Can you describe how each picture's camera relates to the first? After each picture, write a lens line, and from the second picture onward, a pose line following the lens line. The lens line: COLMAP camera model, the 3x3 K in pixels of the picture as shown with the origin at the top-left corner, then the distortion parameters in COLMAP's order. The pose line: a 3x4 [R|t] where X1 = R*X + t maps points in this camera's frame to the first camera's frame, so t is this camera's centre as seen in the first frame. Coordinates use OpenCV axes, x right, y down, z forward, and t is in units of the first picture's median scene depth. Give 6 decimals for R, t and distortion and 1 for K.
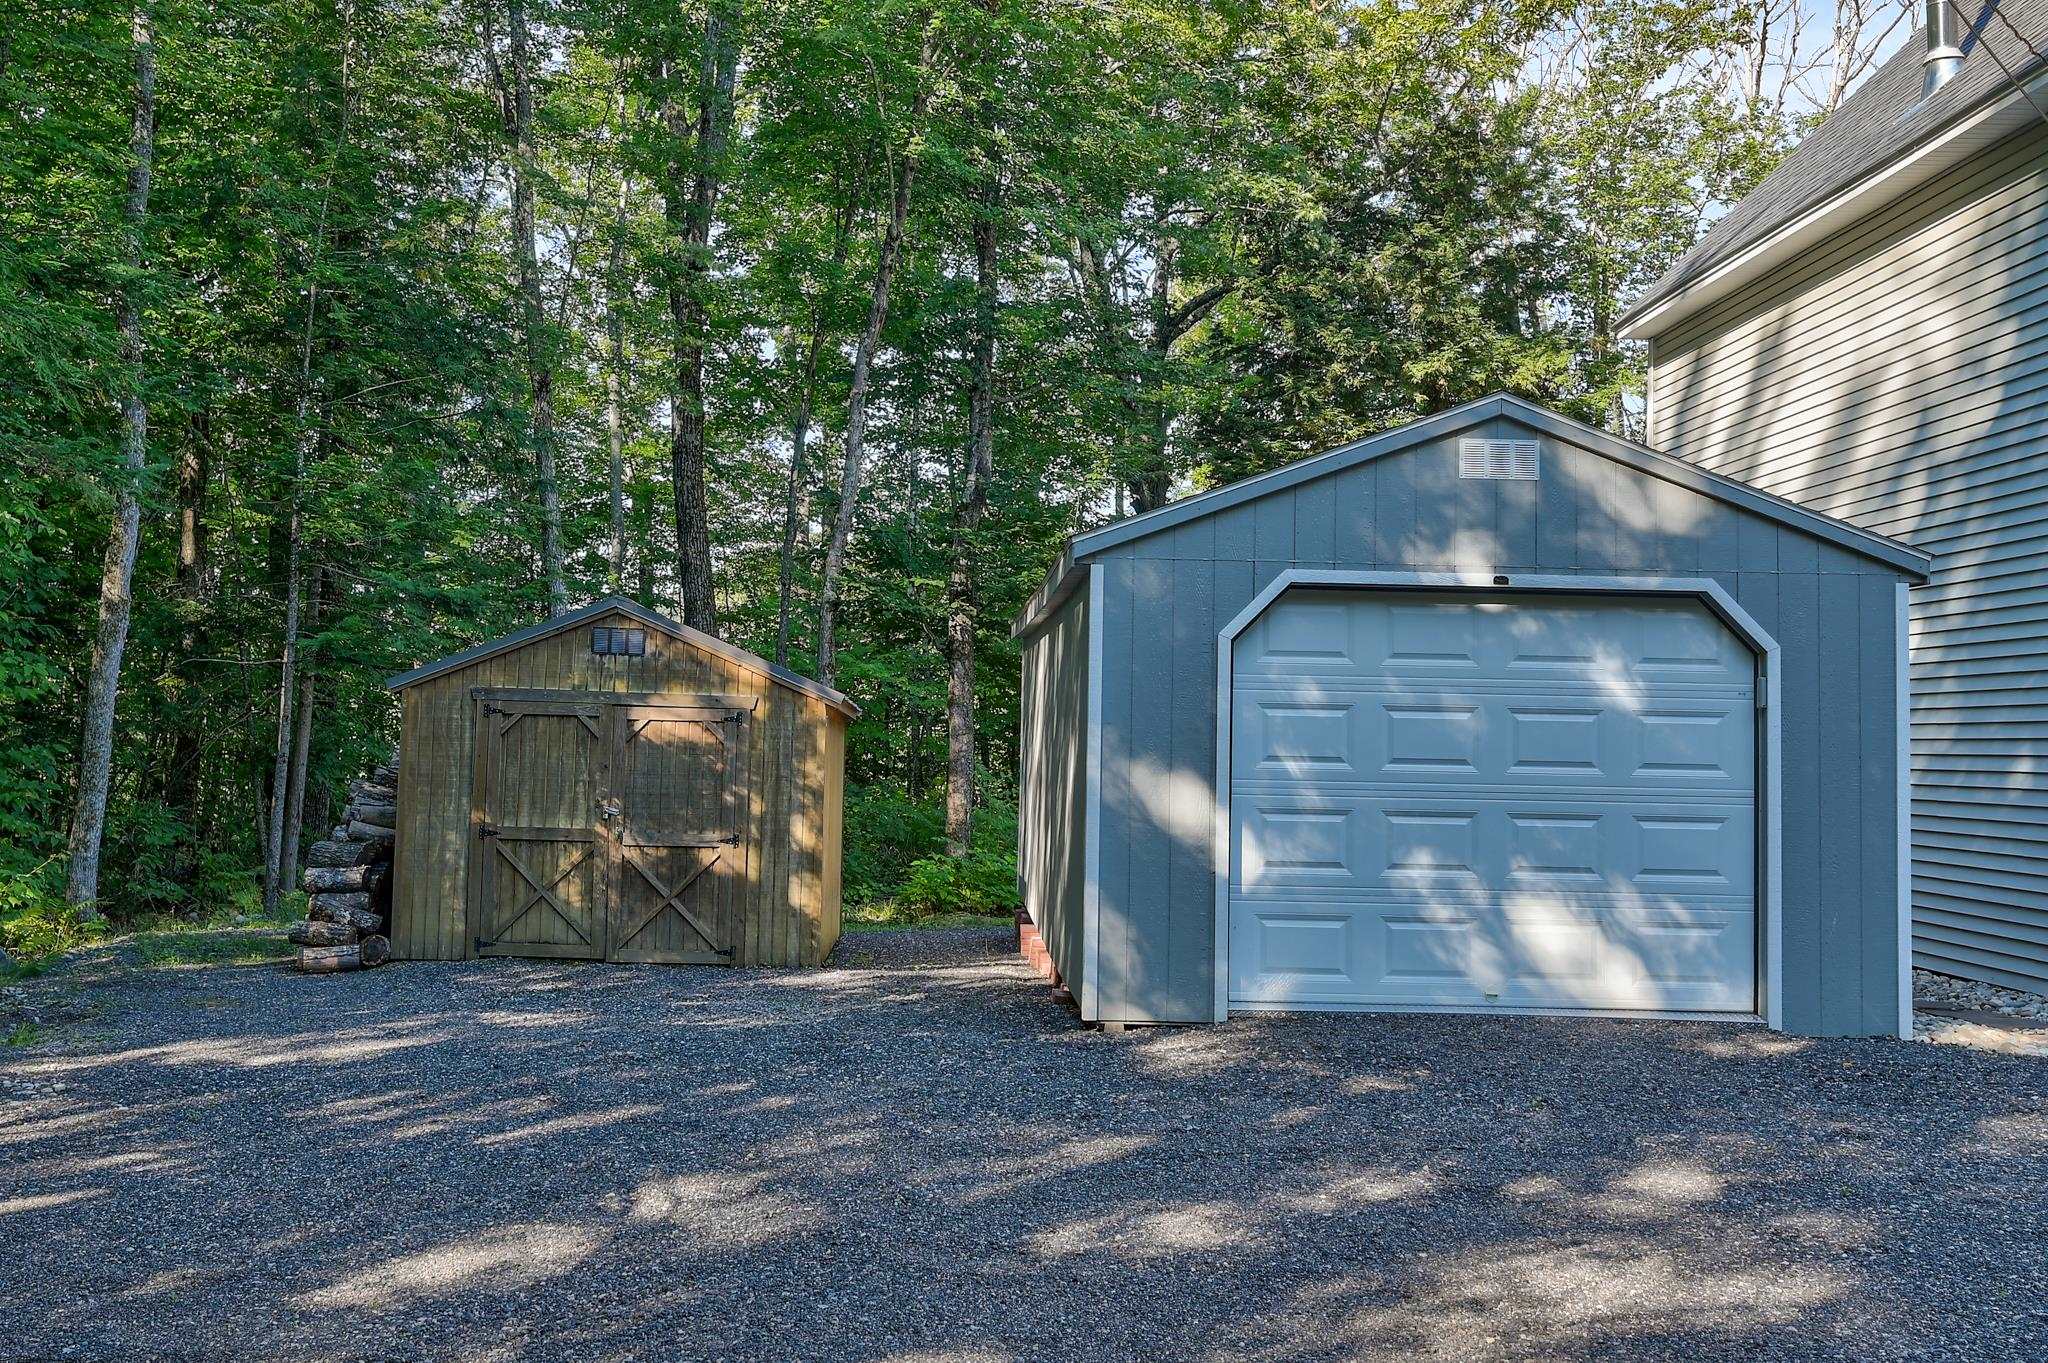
lens RADIAL K [[1929.9, 0, 1021.2], [0, 1929.9, 616.7], [0, 0, 1]] dist [0.024474, -0.094347]
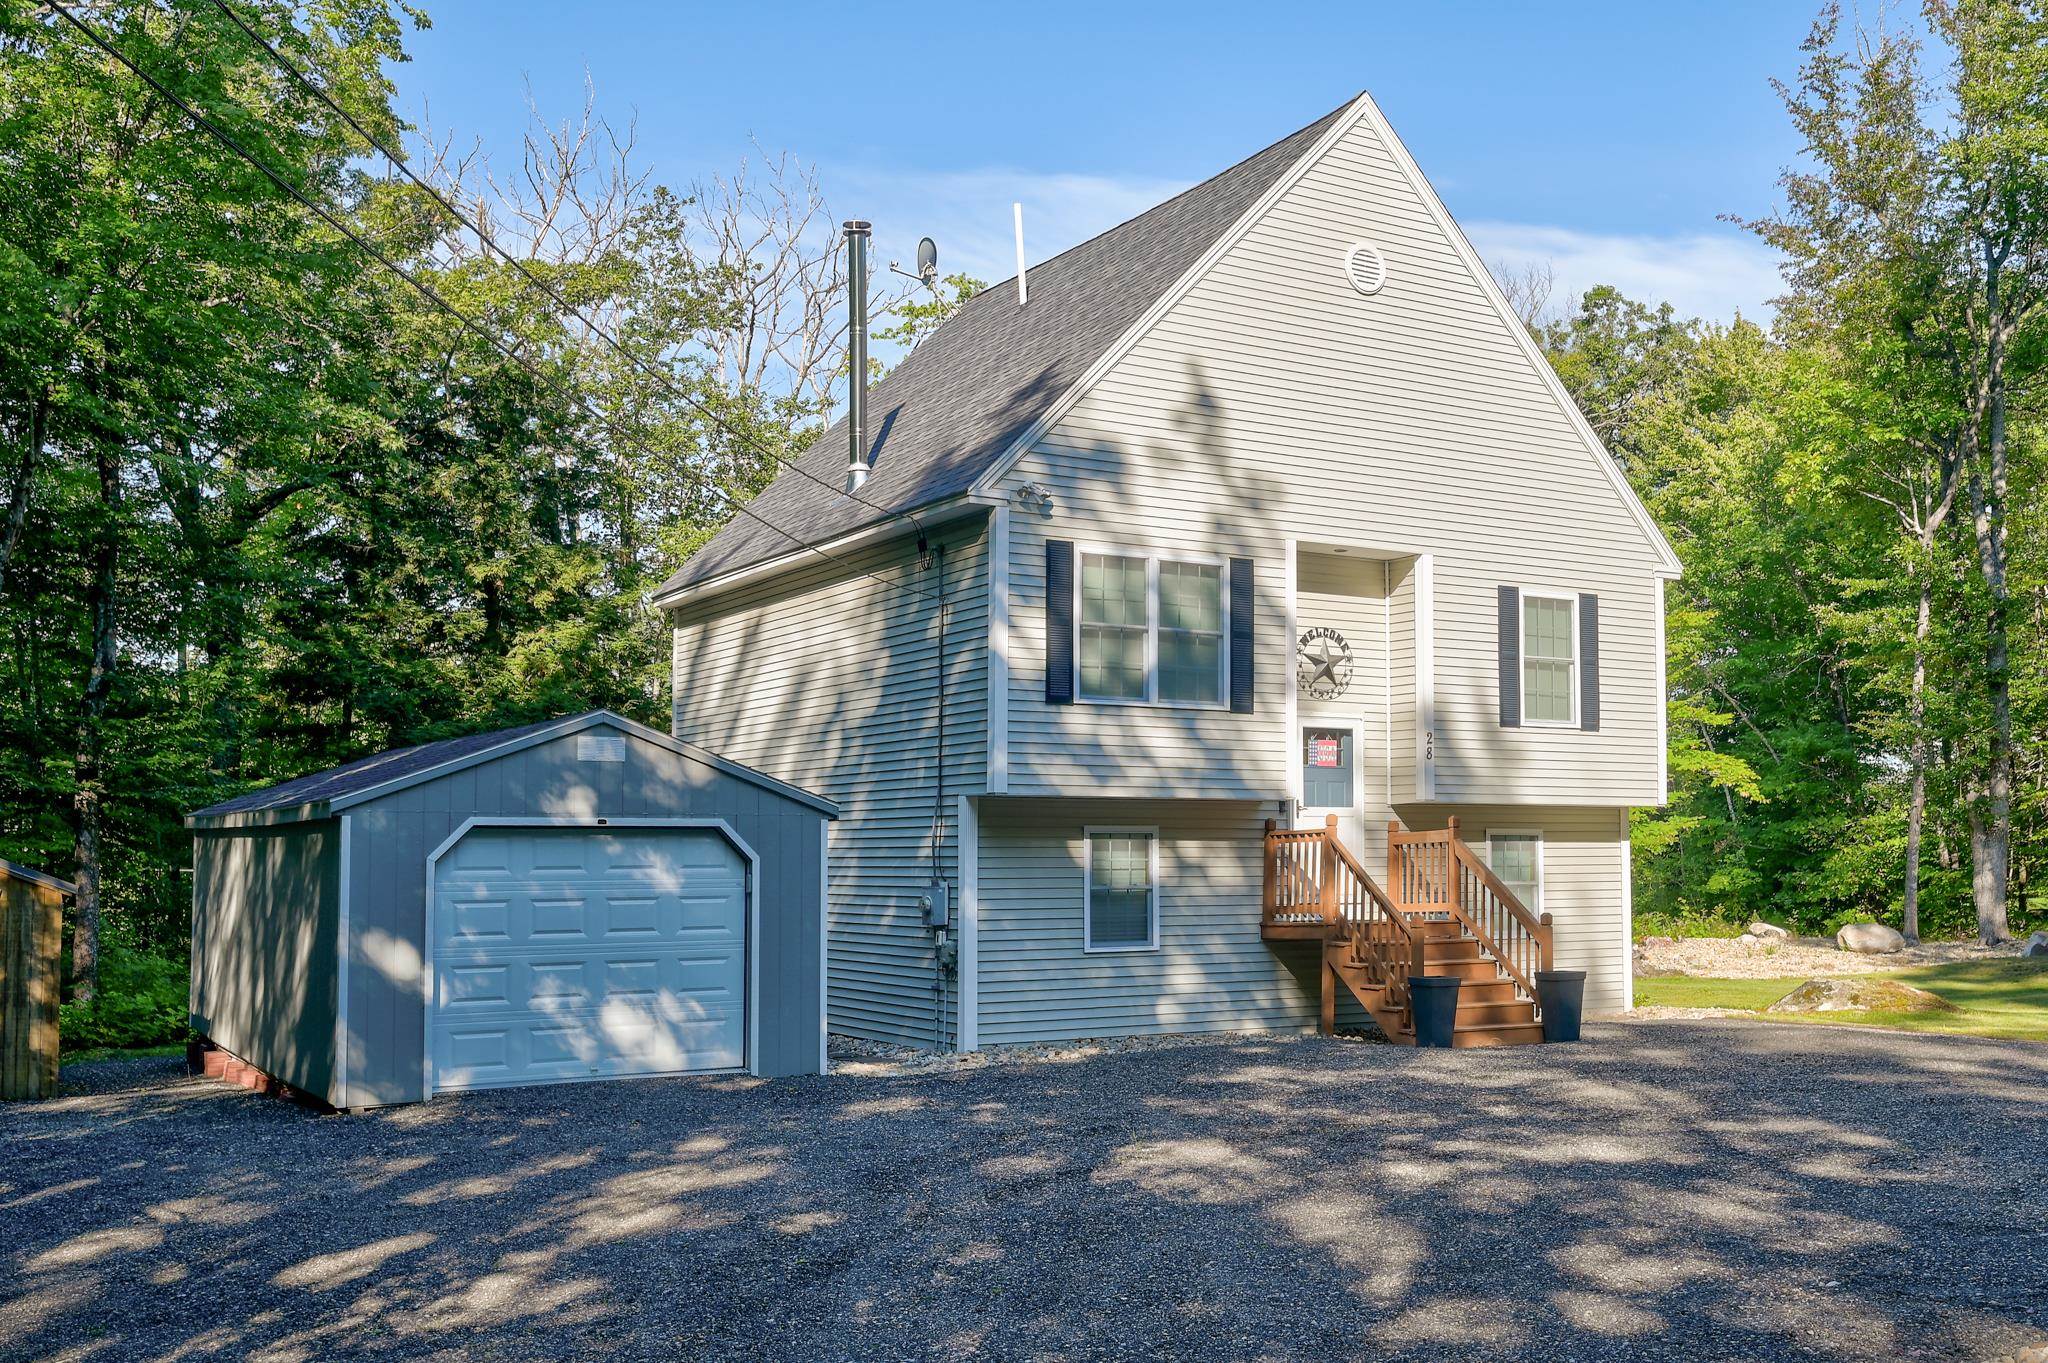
lens RADIAL K [[1775.2, 0, 1025.2], [0, 1775.2, 706.9], [0, 0, 1]] dist [-0.035728, 0.003531]
pose [[0.865060, 0.014301, 0.501464, -0.177756], [-0.005498, 0.999804, -0.019030, -0.078597], [-0.501638, 0.013705, 0.864969, -0.446078]]
